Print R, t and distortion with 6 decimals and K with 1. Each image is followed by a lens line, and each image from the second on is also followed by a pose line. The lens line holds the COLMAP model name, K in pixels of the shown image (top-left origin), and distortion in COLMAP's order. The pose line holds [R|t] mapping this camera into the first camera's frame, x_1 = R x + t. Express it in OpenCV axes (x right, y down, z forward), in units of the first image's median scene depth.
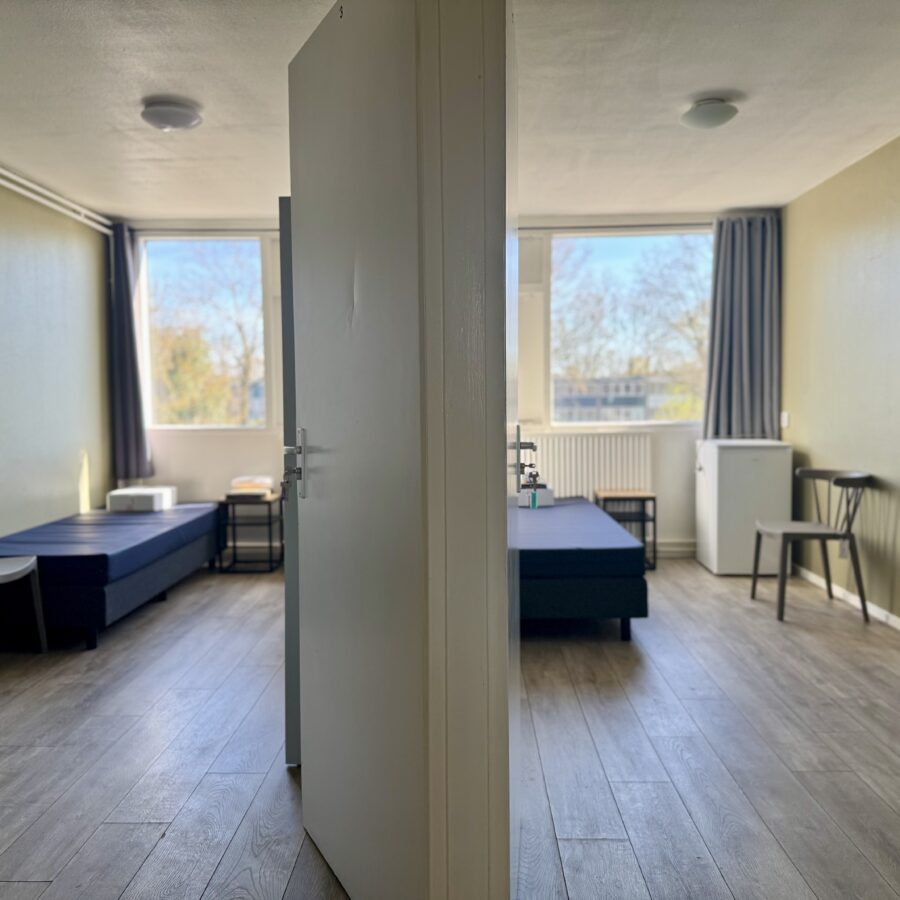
lens RADIAL K [[846.0, 0, 448.0], [0, 846.0, 452.4], [0, 0, 1]] dist [-0.000821, -0.022513]
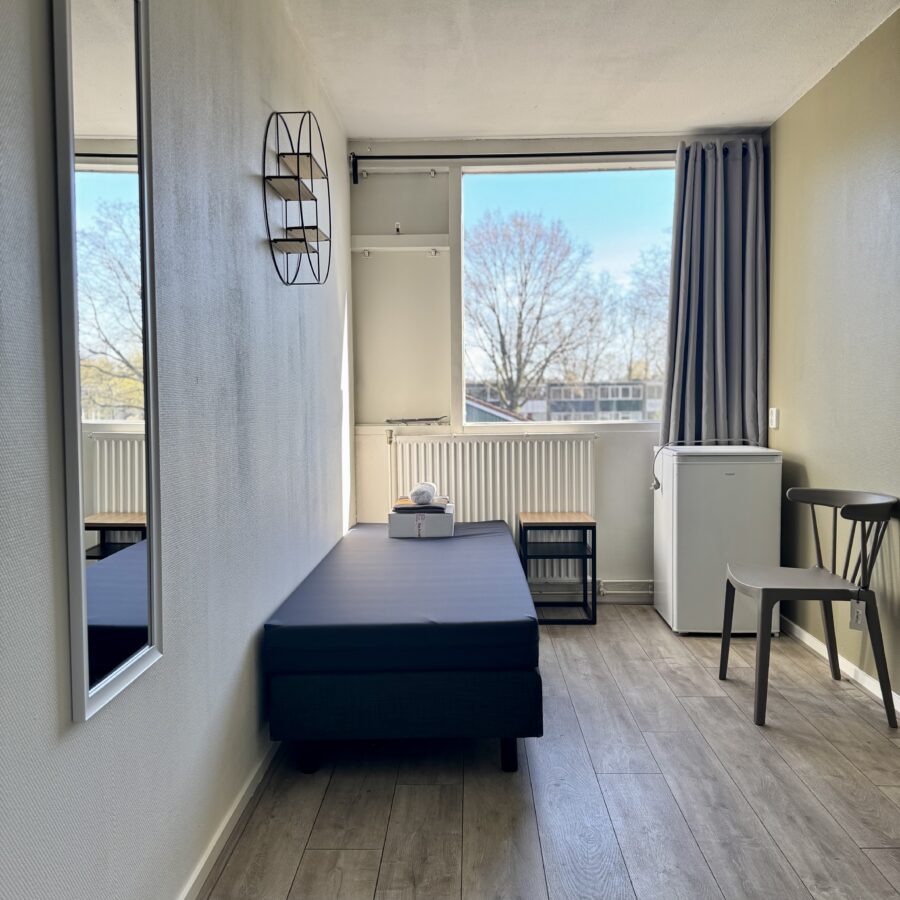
lens RADIAL K [[845.9, 0, 451.4], [0, 845.9, 464.3], [0, 0, 1]] dist [0.008071, -0.016637]
pose [[0.999993, -0.000454, 0.003674, 0.130364], [0.000422, 0.999960, 0.008894, -0.006245], [-0.003678, -0.008893, 0.999954, 0.297248]]
